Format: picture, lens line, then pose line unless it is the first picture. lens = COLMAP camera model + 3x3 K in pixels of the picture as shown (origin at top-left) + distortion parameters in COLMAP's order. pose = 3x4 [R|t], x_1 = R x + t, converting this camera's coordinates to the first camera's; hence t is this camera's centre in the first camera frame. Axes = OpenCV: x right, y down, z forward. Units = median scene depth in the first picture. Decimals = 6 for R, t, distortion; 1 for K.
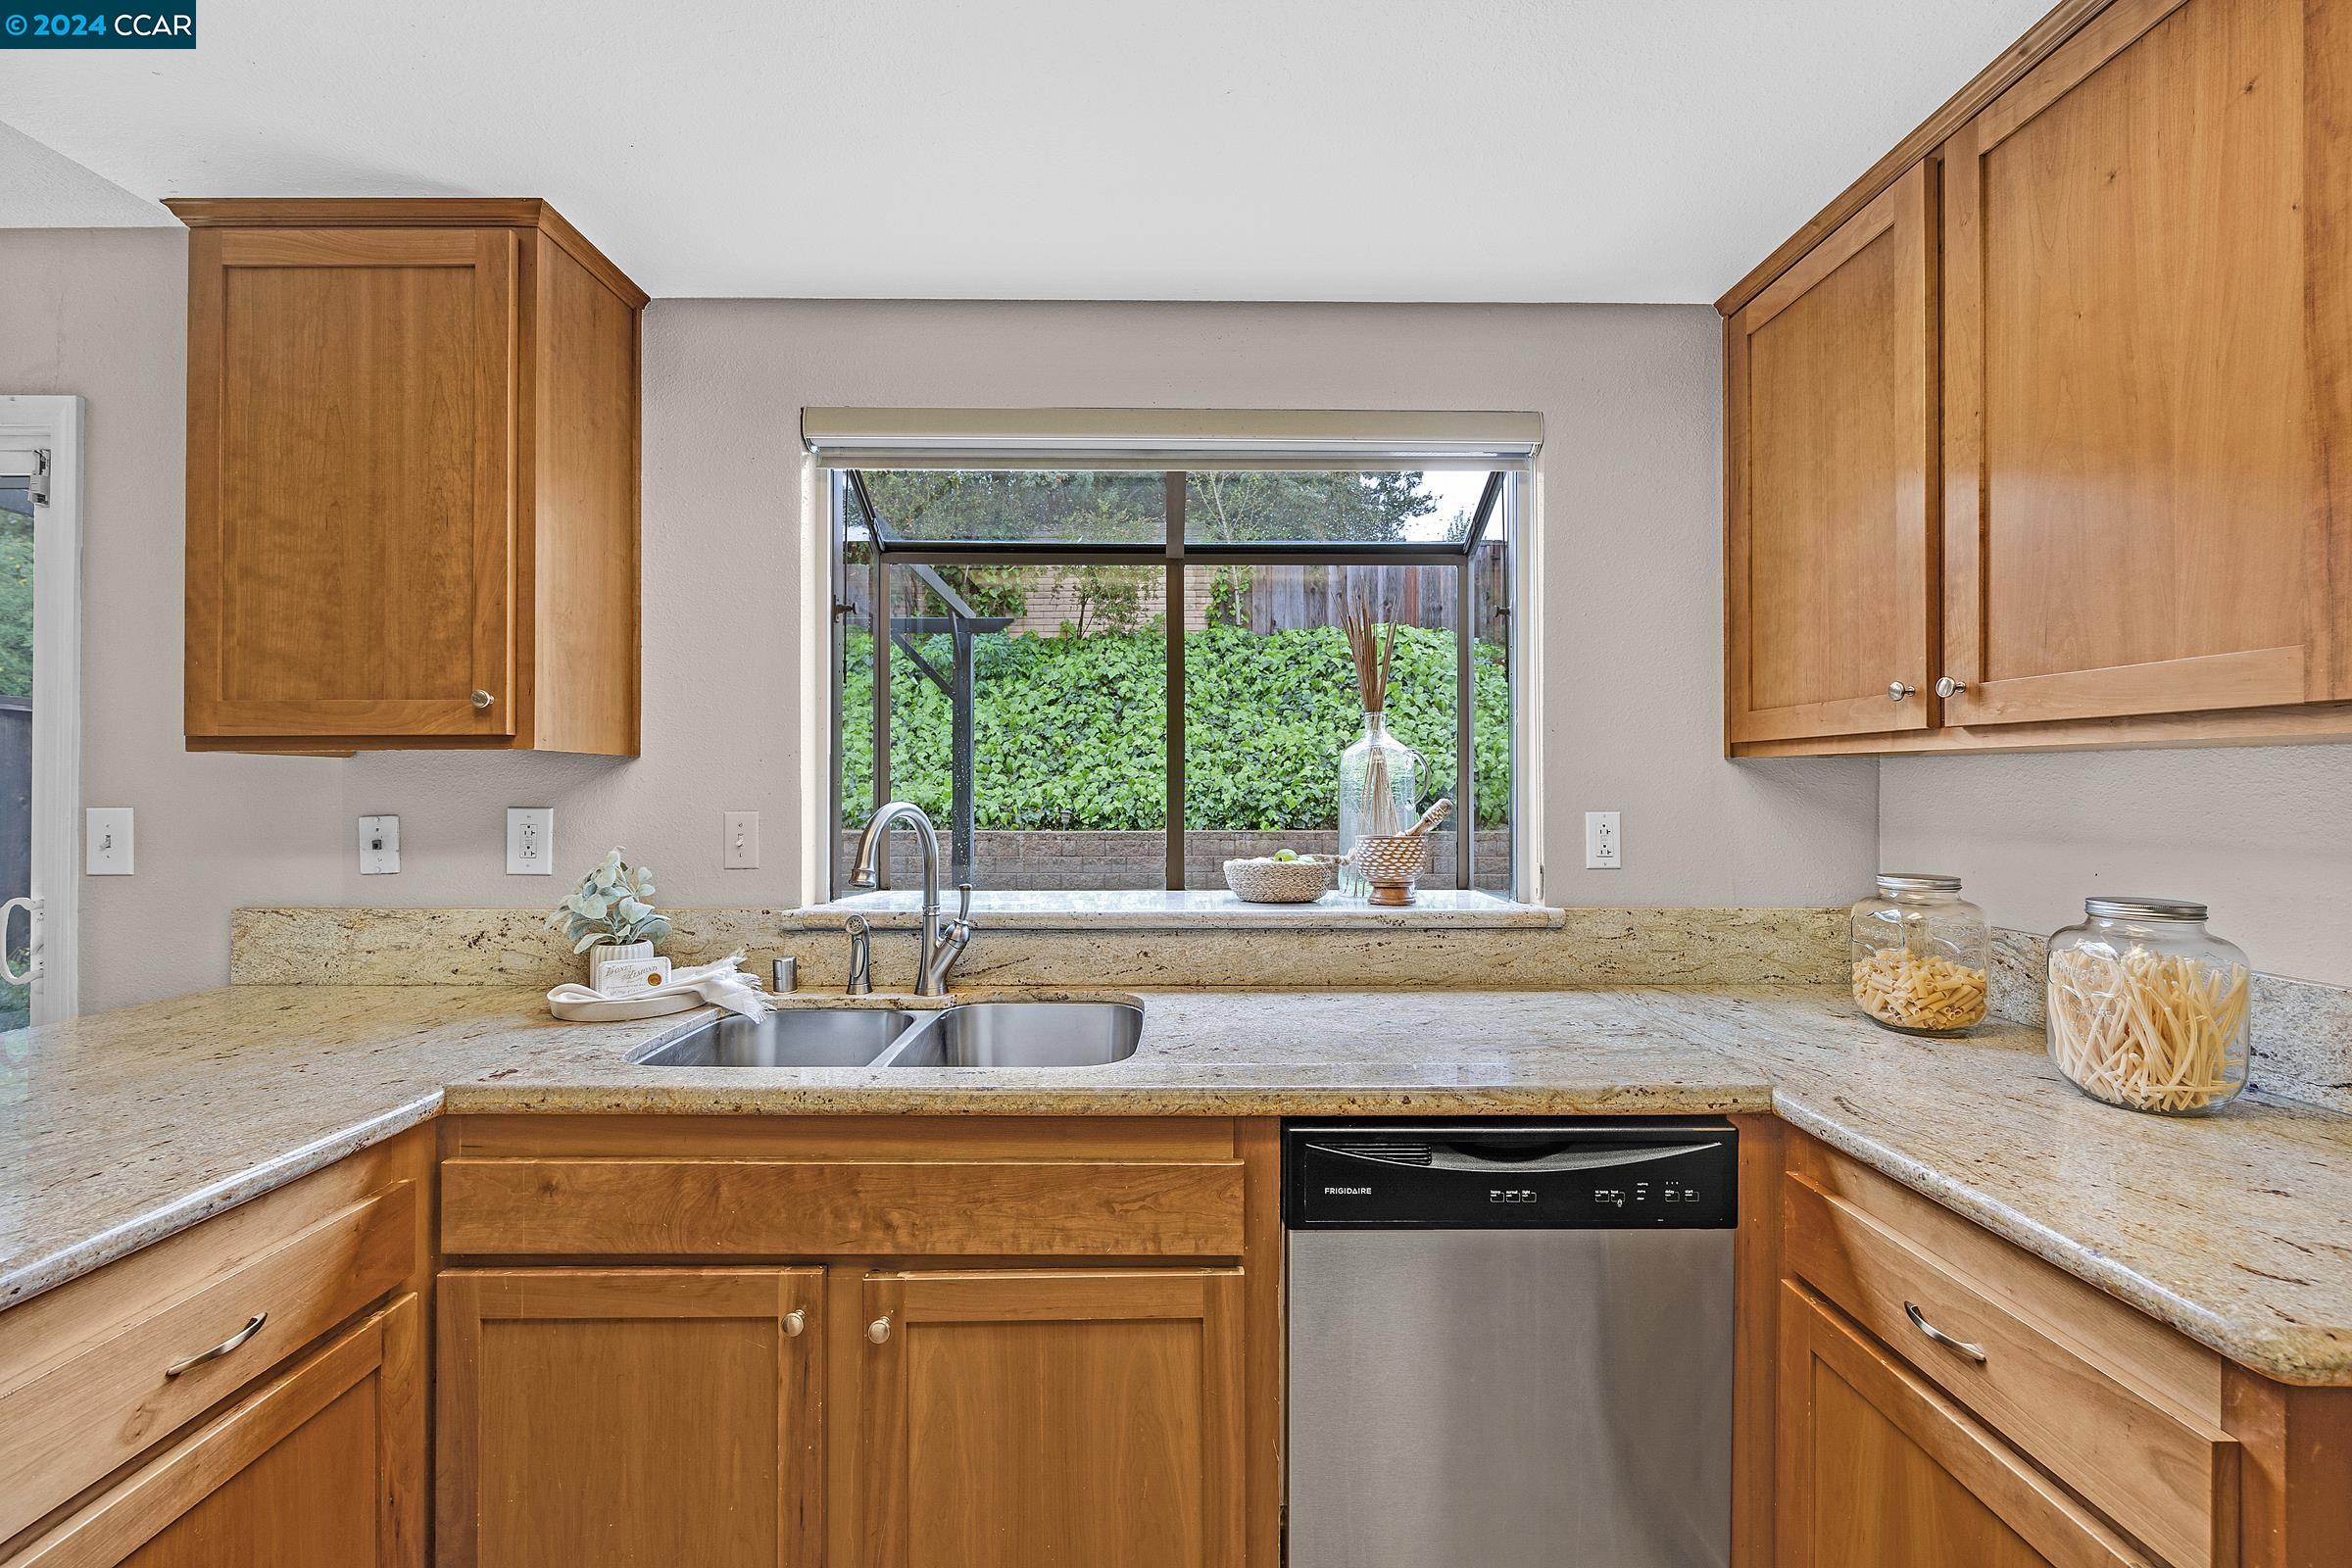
lens RADIAL K [[941.8, 0, 1178.0], [0, 941.8, 782.2], [0, 0, 1]] dist [-0.004006, 0.000280]
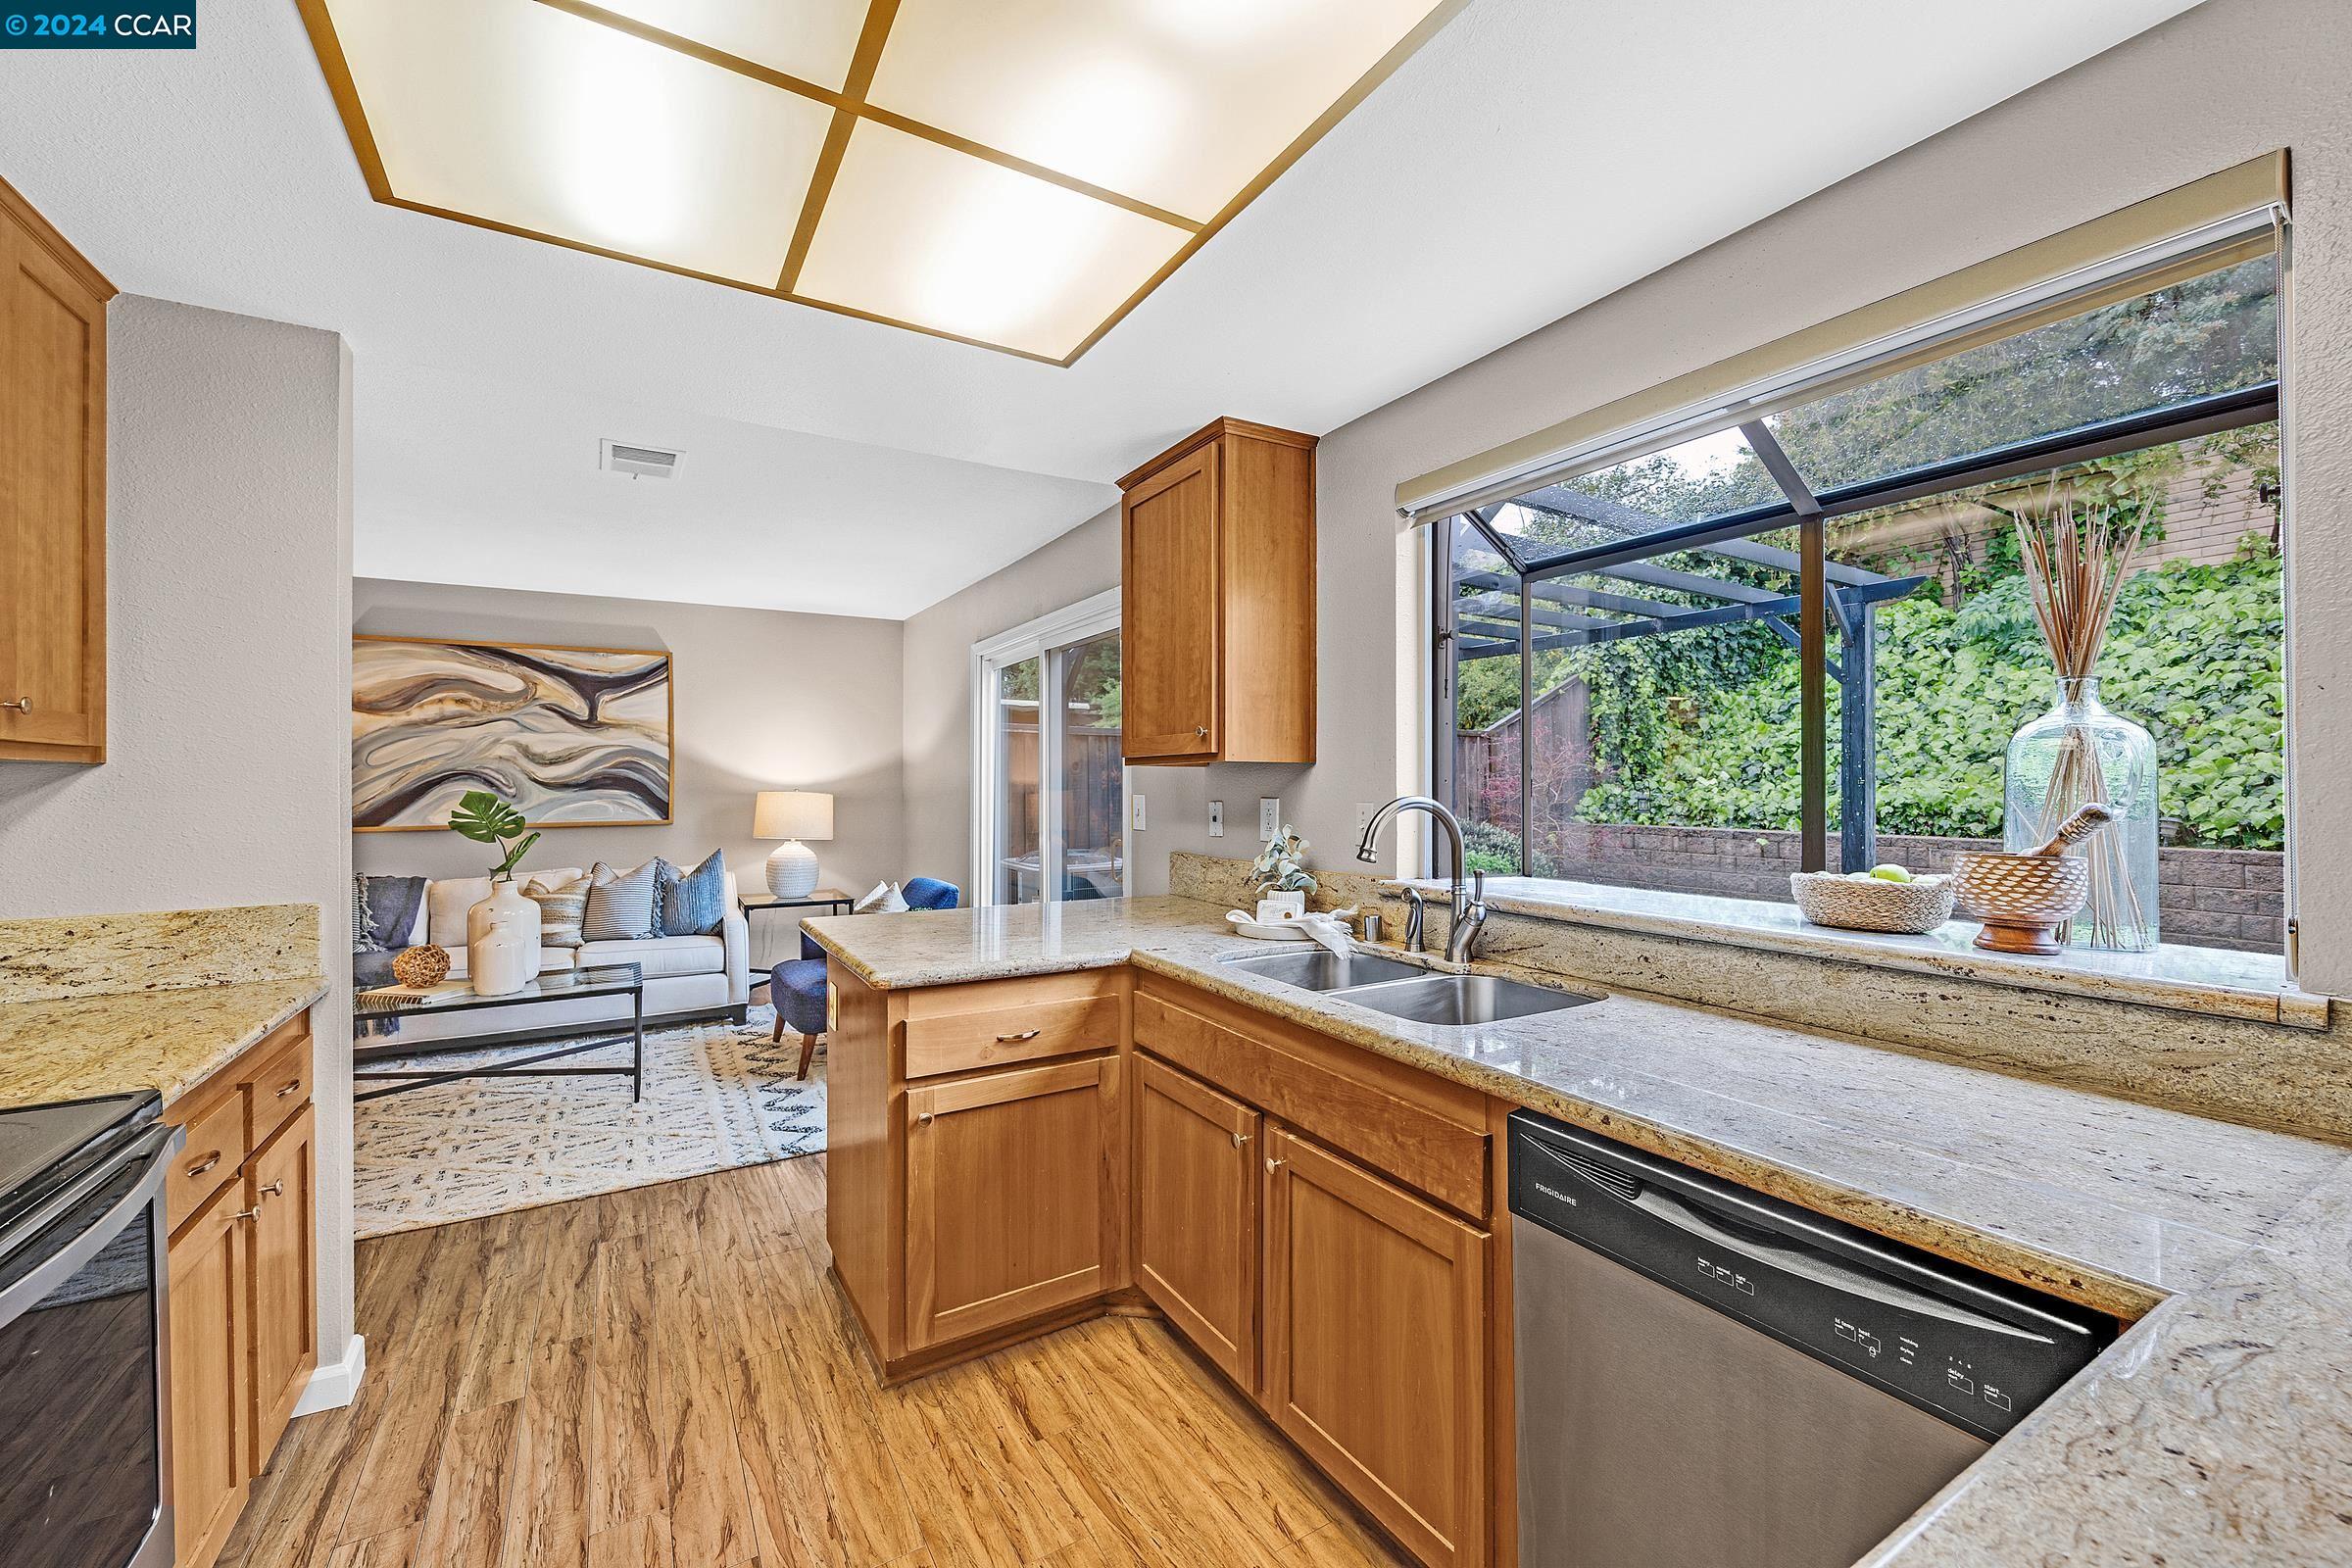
lens RADIAL K [[941.8, 0, 1178.0], [0, 941.8, 782.2], [0, 0, 1]] dist [-0.004006, 0.000280]
pose [[0.499204, -0.001100, -0.866484, 0.565780], [0.004385, 0.999990, 0.001257, -0.000925], [0.866474, -0.004427, 0.499203, 0.111402]]
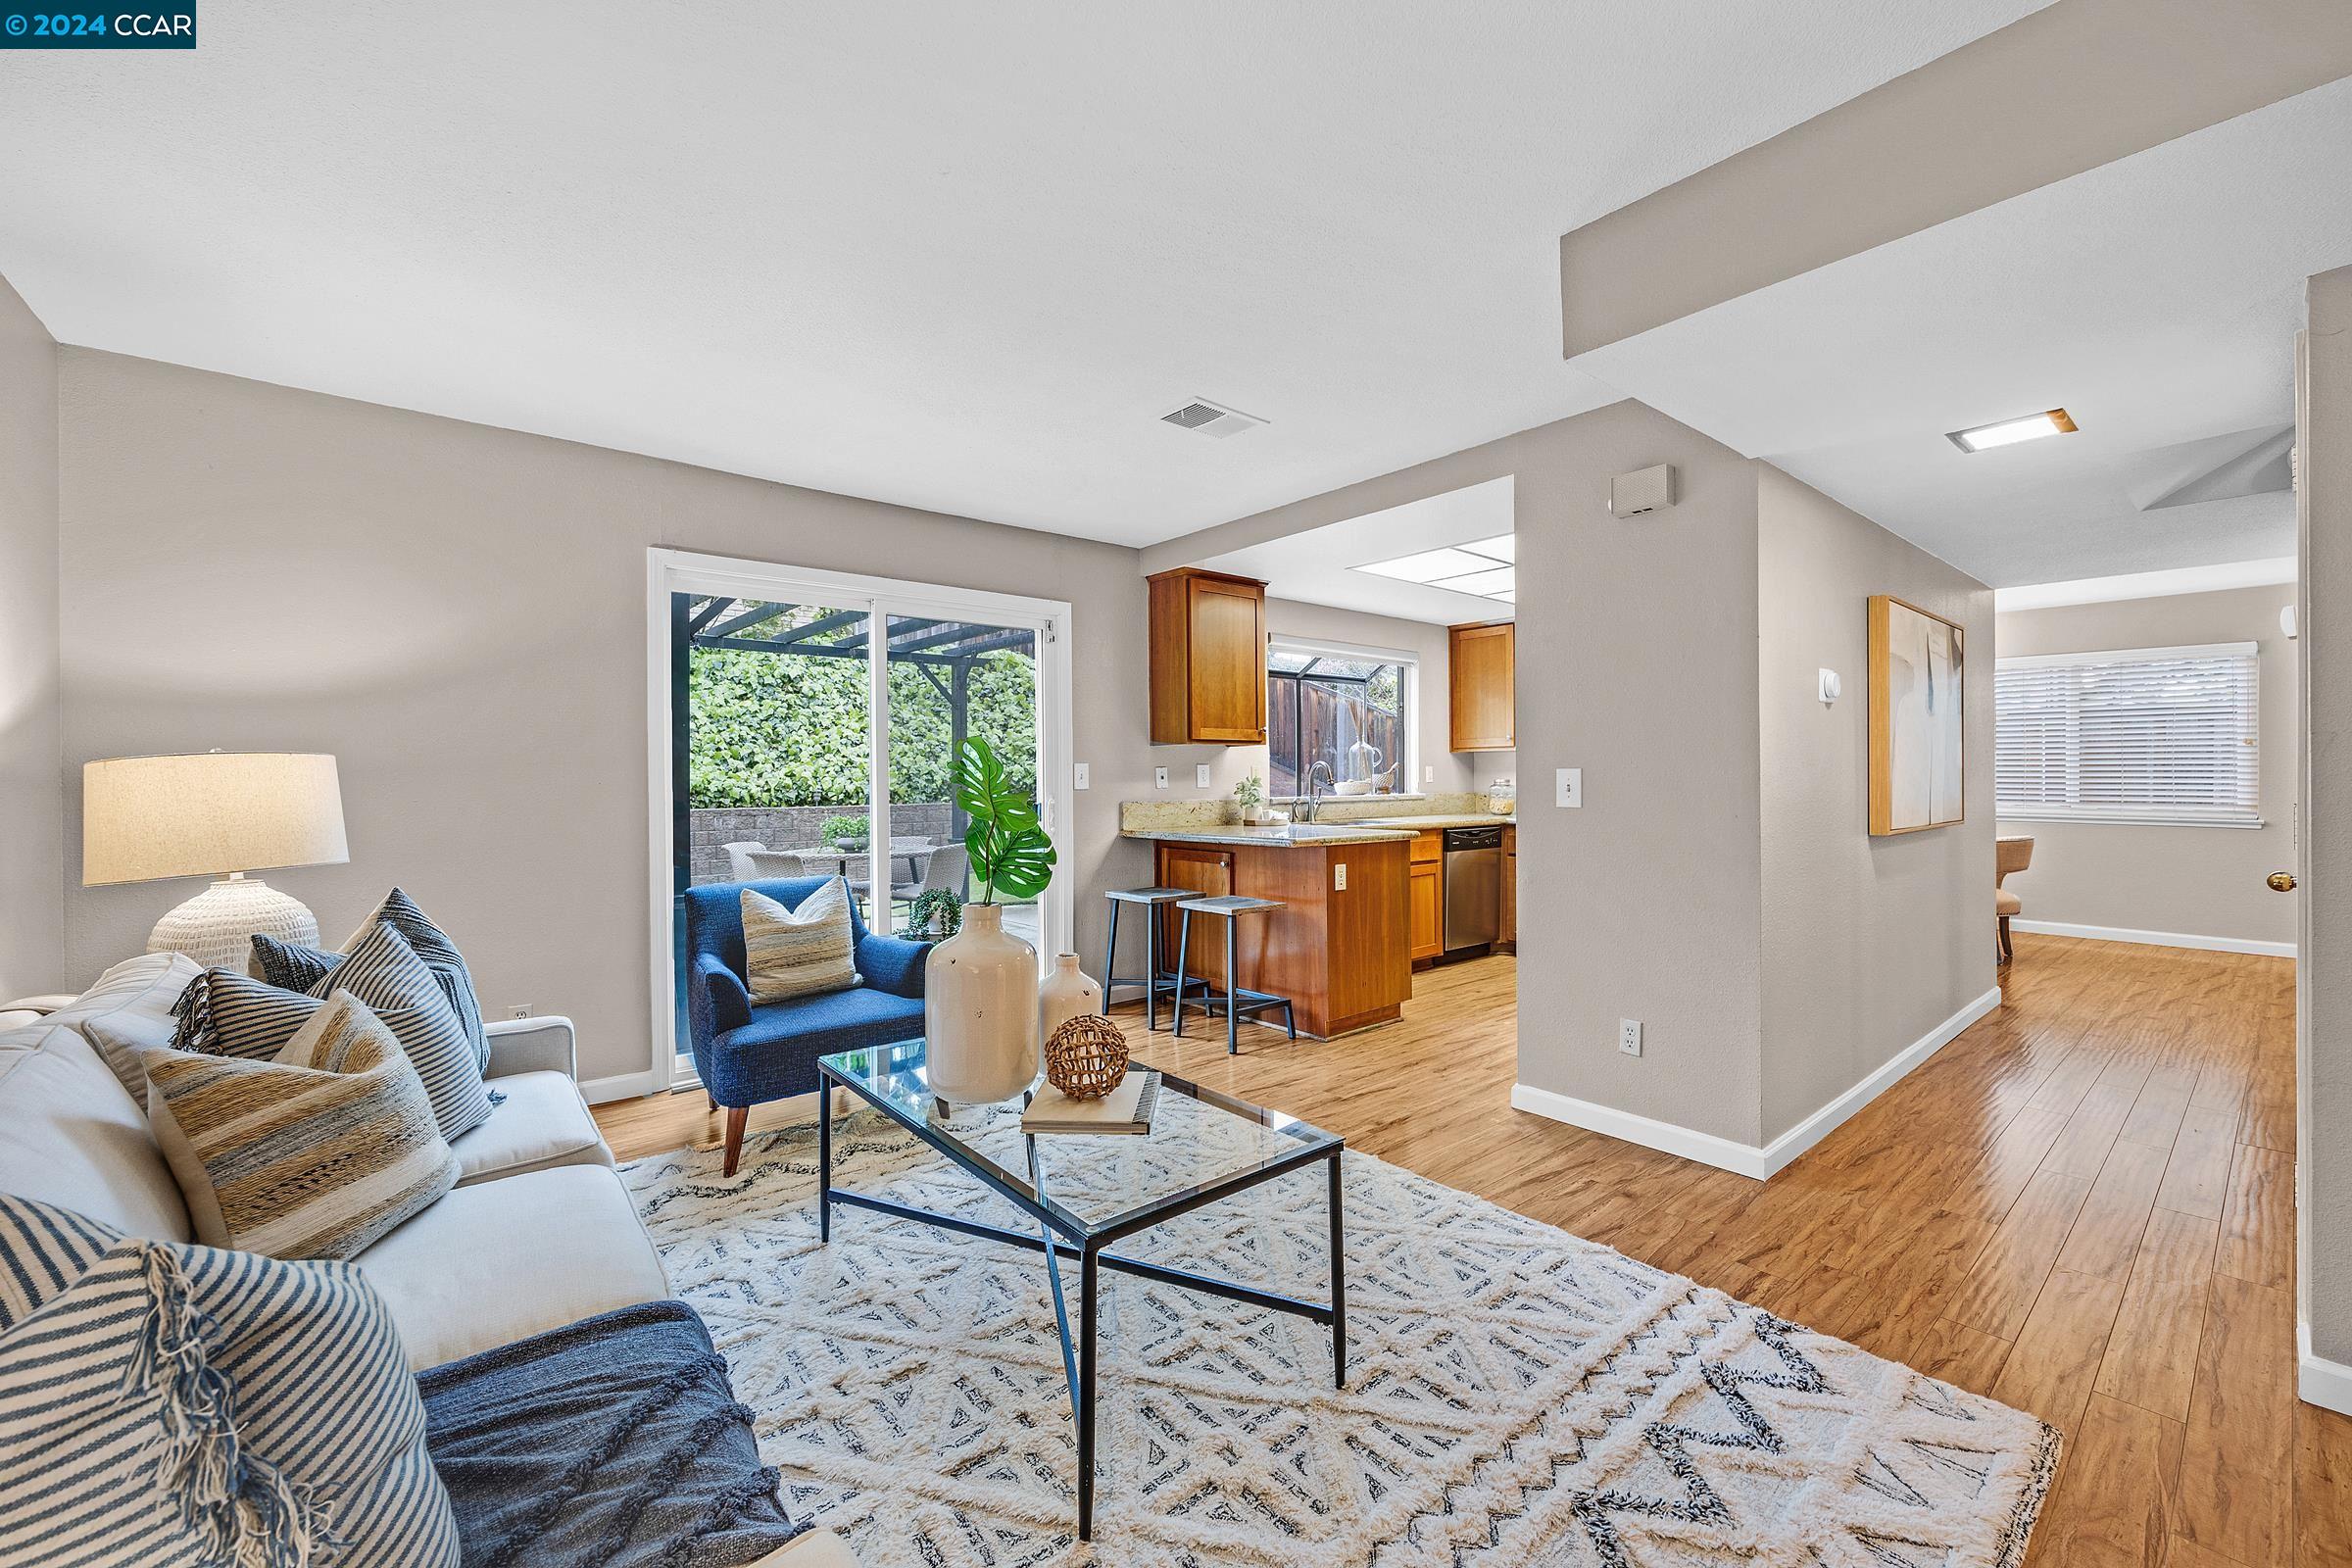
lens RADIAL K [[942.3, 0, 1187.5], [0, 942.3, 790.2], [0, 0, 1]] dist [-0.001339, 0.000288]
pose [[0.771658, -0.013579, 0.635893, -2.579268], [0.004175, 0.999859, 0.016285, 0.060904], [-0.636024, -0.009911, 0.771606, -1.194065]]
